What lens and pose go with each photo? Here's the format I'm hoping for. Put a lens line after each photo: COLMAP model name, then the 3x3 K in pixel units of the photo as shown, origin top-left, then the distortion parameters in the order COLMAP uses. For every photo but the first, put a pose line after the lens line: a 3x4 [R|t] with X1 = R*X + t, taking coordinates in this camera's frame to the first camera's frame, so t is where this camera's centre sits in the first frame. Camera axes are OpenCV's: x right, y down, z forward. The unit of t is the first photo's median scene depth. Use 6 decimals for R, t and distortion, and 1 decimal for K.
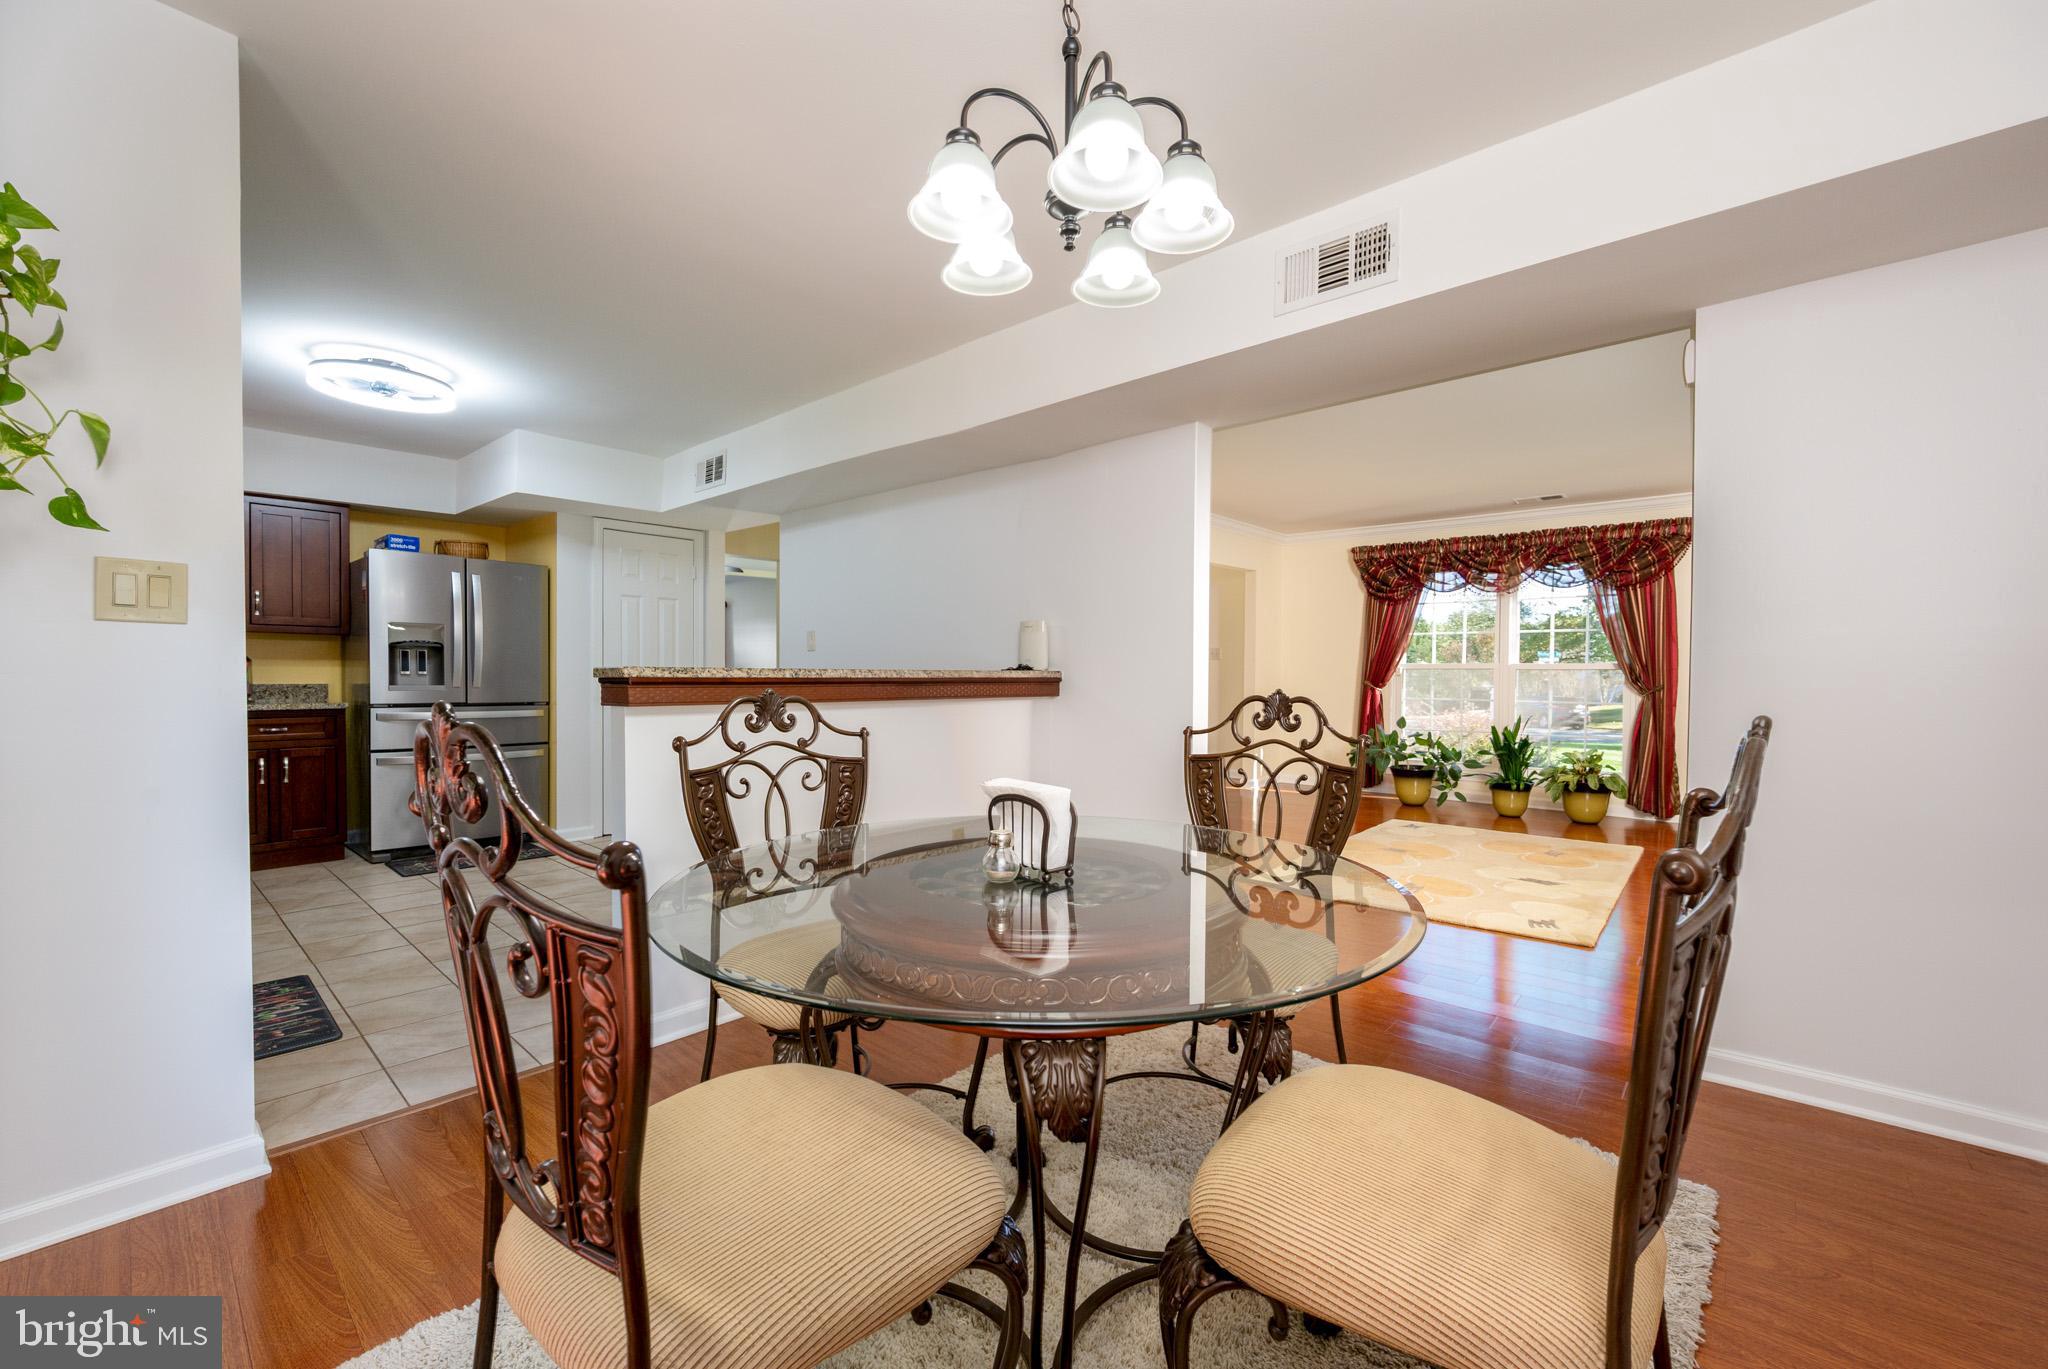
lens RADIAL K [[801.2, 0, 1031.0], [0, 801.2, 691.1], [0, 0, 1]] dist [-0.001484, 0.000026]
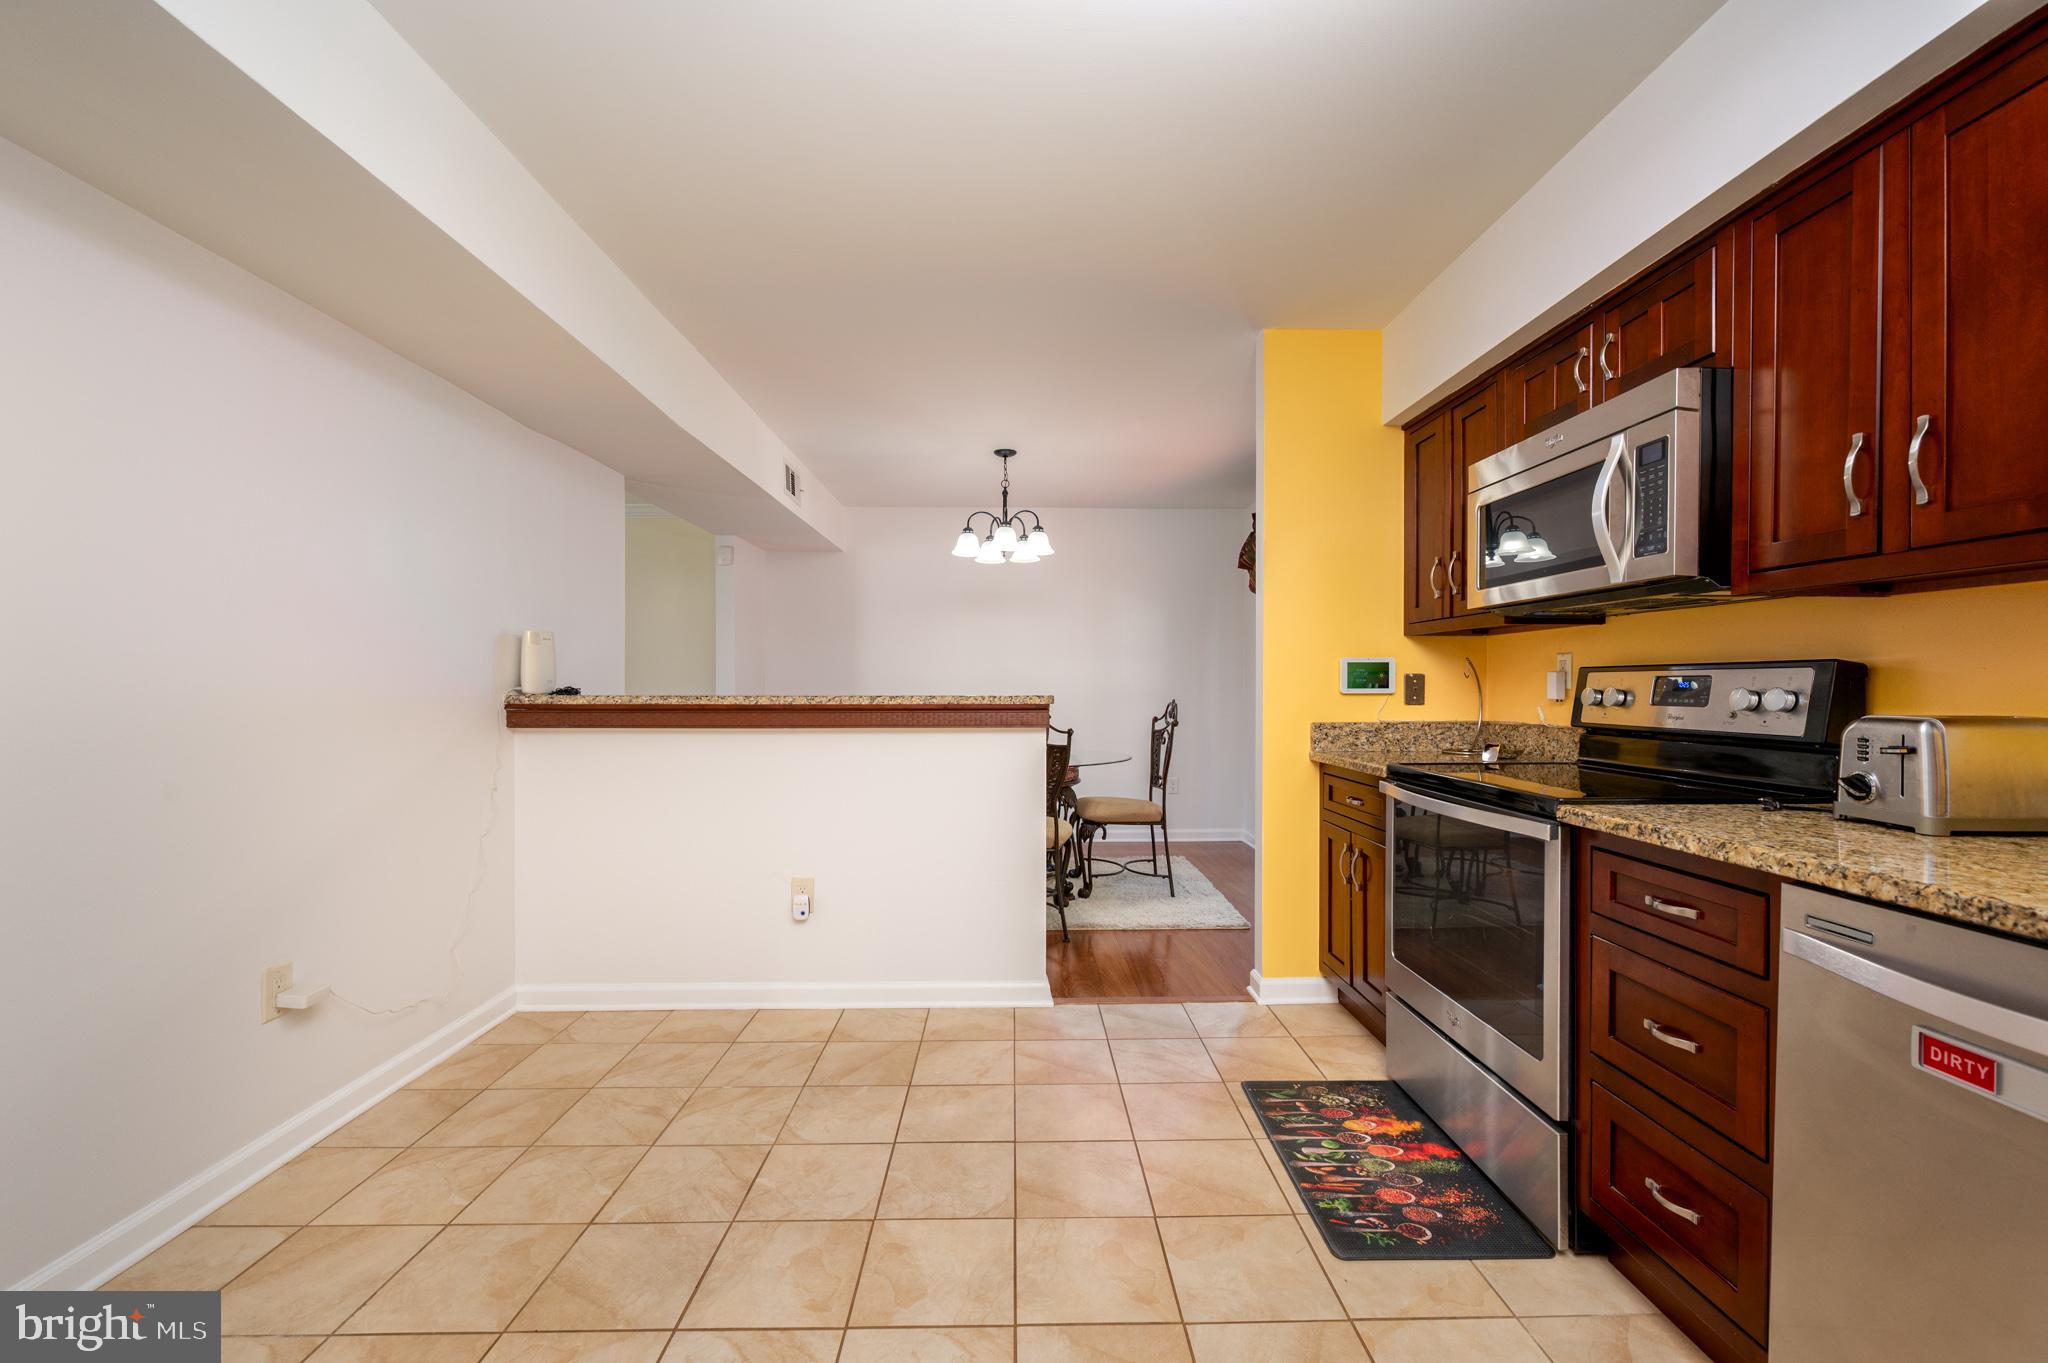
lens RADIAL K [[837.2, 0, 1022.0], [0, 837.2, 686.2], [0, 0, 1]] dist [0.000749, 0.000133]
pose [[-0.664492, -0.005254, 0.747277, -1.199269], [0.012828, 0.999748, 0.018436, -0.056720], [-0.747185, 0.021837, -0.664257, 1.548837]]
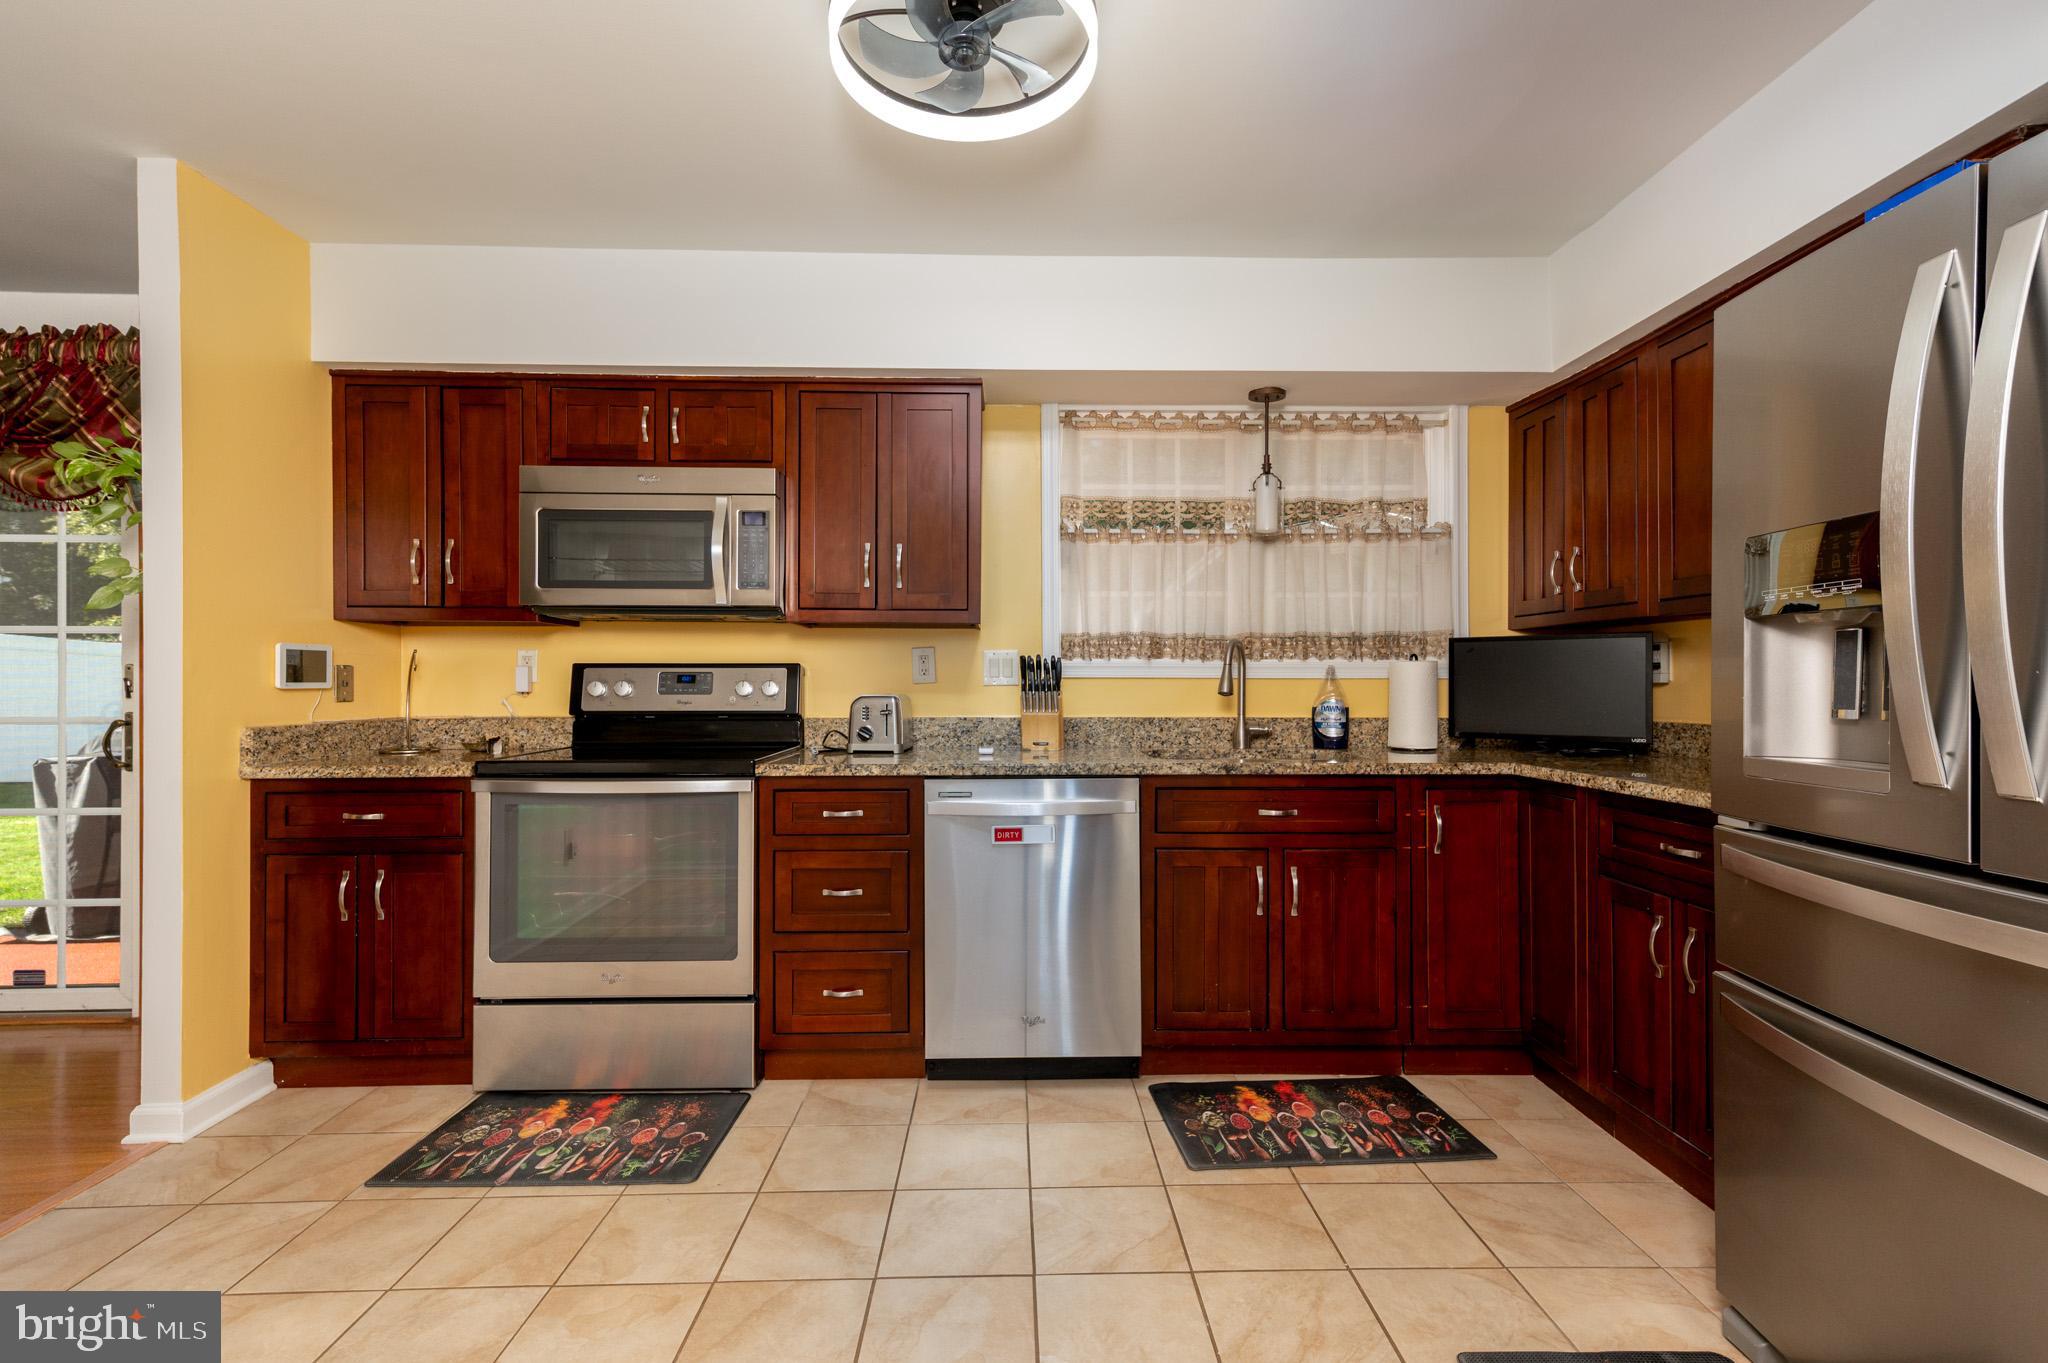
lens RADIAL K [[925.7, 0, 1032.0], [0, 925.7, 683.1], [0, 0, 1]] dist [0.016180, -0.000343]
pose [[-0.741772, -0.003205, -0.670645, -0.612445], [-0.016667, 0.999768, 0.013657, -0.053771], [0.670445, 0.021308, -0.741653, 1.723285]]
